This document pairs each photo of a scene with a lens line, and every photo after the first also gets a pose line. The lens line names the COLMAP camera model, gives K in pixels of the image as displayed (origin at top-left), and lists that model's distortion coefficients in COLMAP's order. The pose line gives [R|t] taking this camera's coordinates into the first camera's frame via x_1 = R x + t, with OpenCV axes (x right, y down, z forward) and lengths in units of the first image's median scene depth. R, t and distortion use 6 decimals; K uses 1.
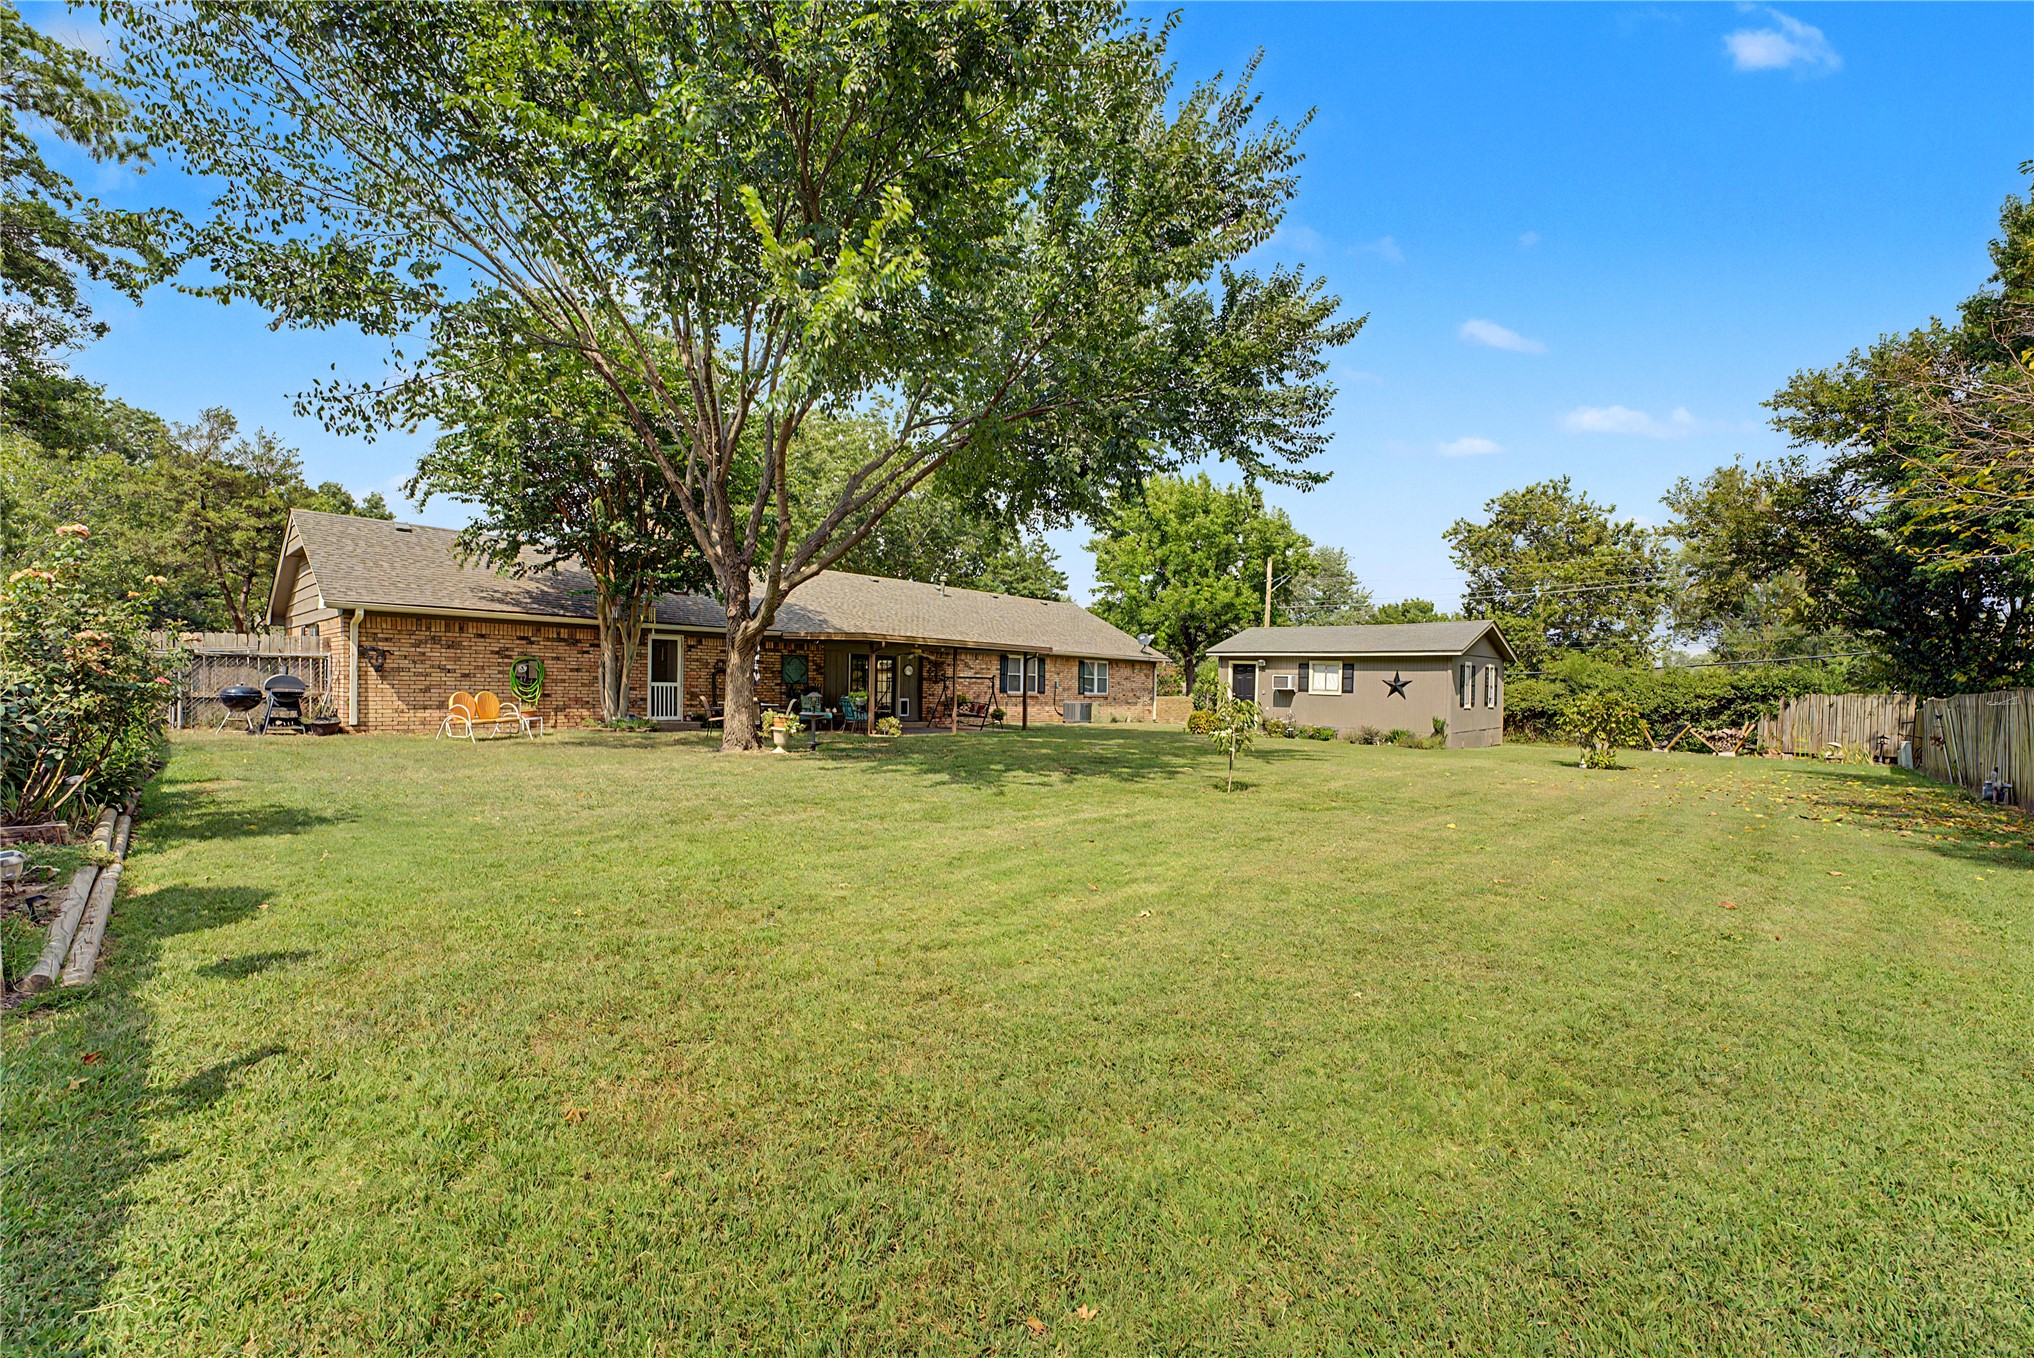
lens RADIAL K [[833.5, 0, 1024.5], [0, 833.5, 684.6], [0, 0, 1]] dist [-0.000951, -0.000067]
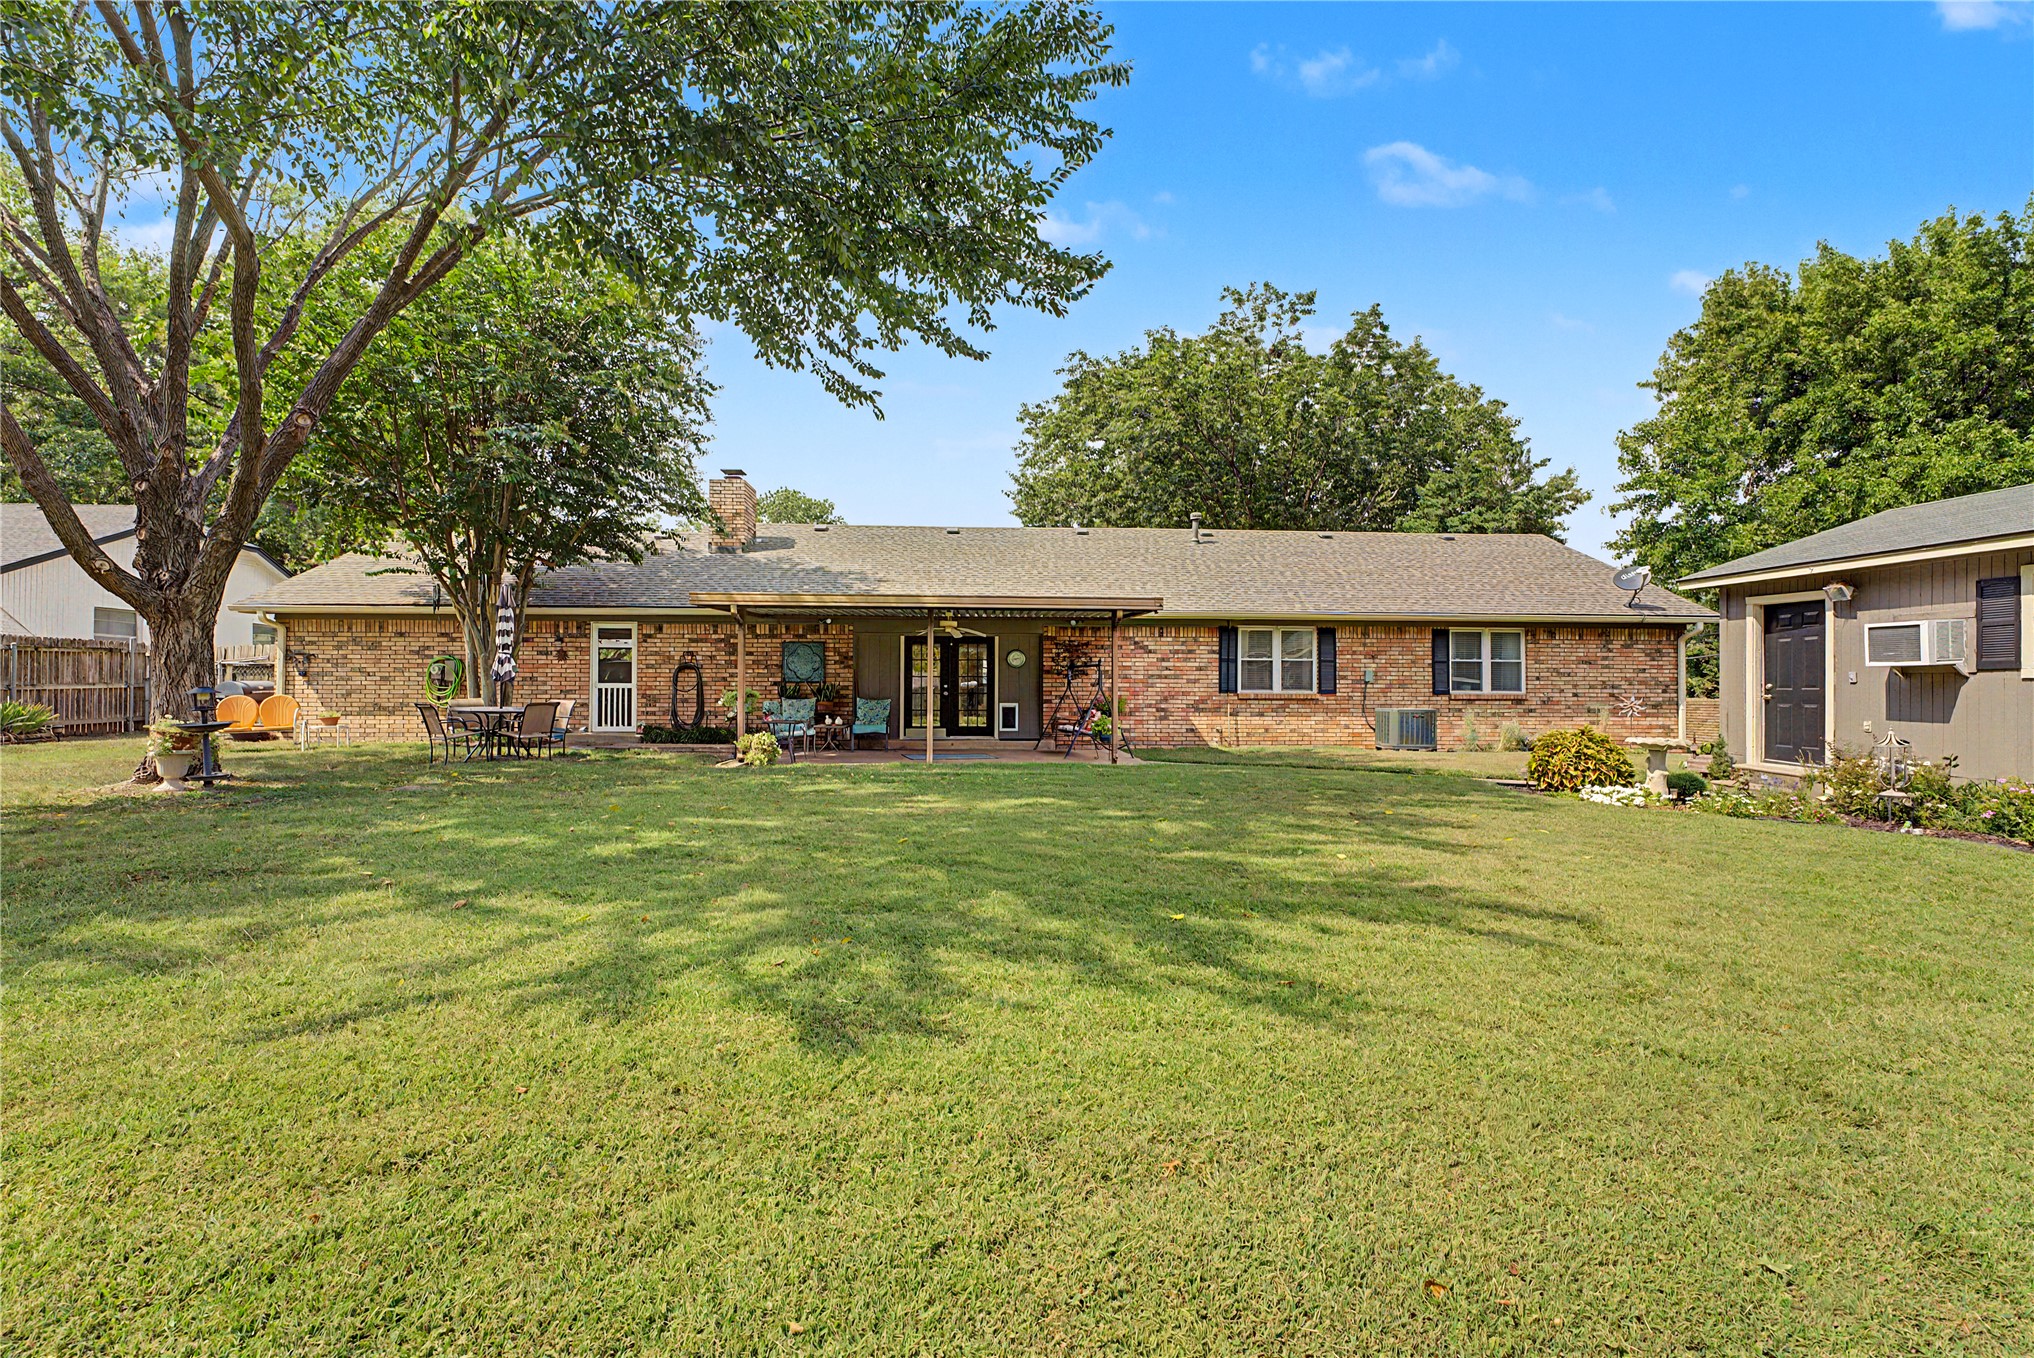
lens RADIAL K [[833.5, 0, 1022.1], [0, 833.5, 676.3], [0, 0, 1]] dist [-0.000951, -0.000067]
pose [[0.718637, -0.029958, -0.694740, 0.289771], [0.014103, 0.999494, -0.028512, 0.013909], [0.695243, 0.010692, 0.718696, 0.536867]]
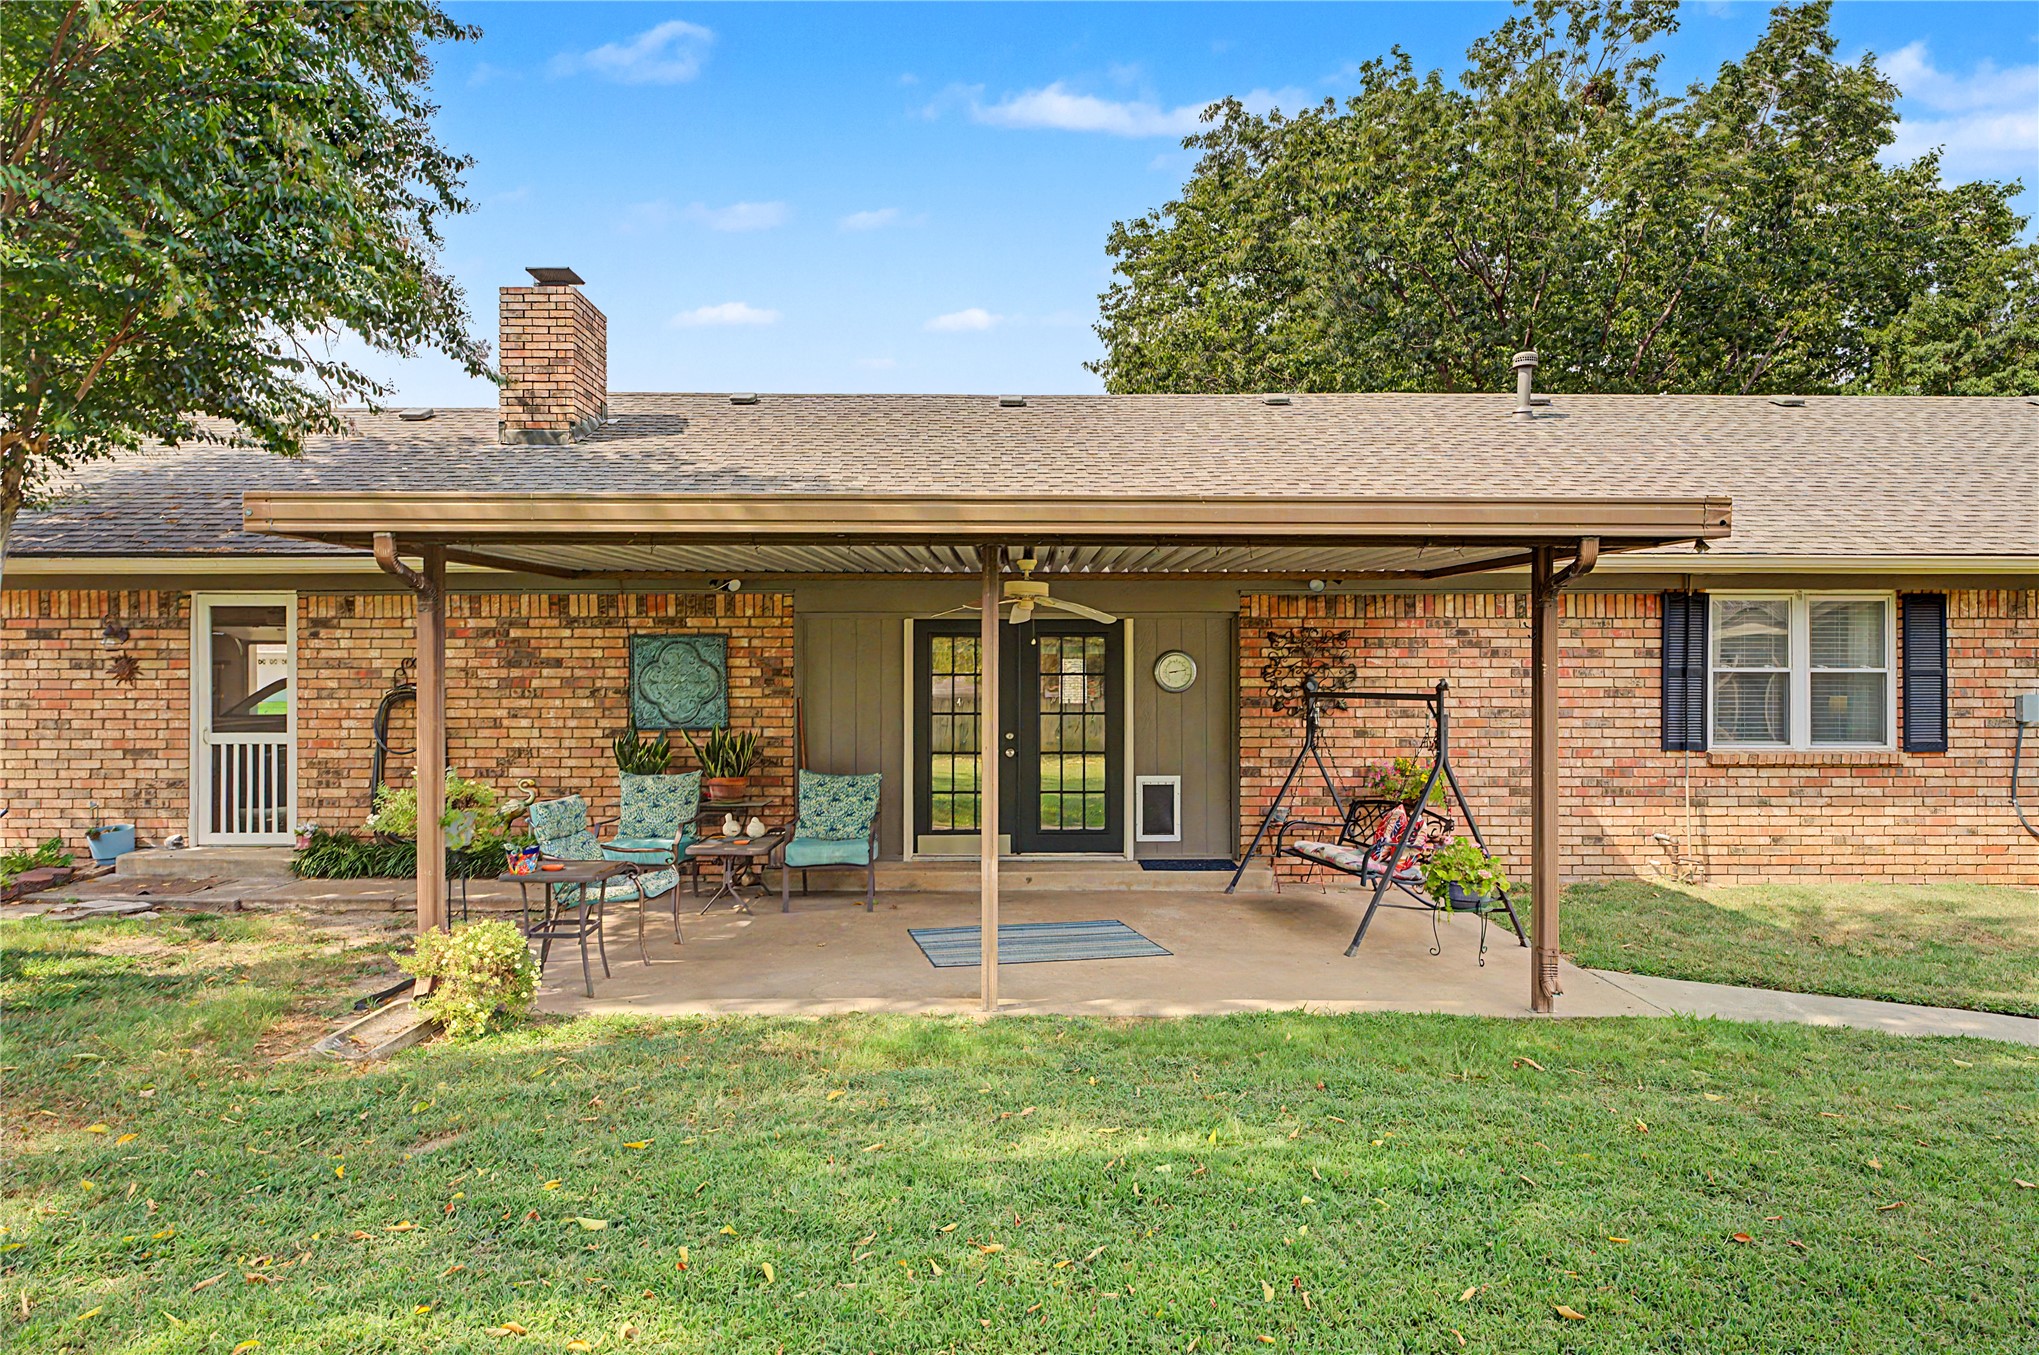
lens RADIAL K [[1135.8, 0, 1024.7], [0, 1135.8, 684.9], [0, 0, 1]] dist [0.001741, 0.000068]
pose [[0.683353, -0.021126, -0.729782, 0.089209], [0.016530, 0.999773, -0.013464, -0.008139], [0.729901, -0.002863, 0.683547, 0.696310]]
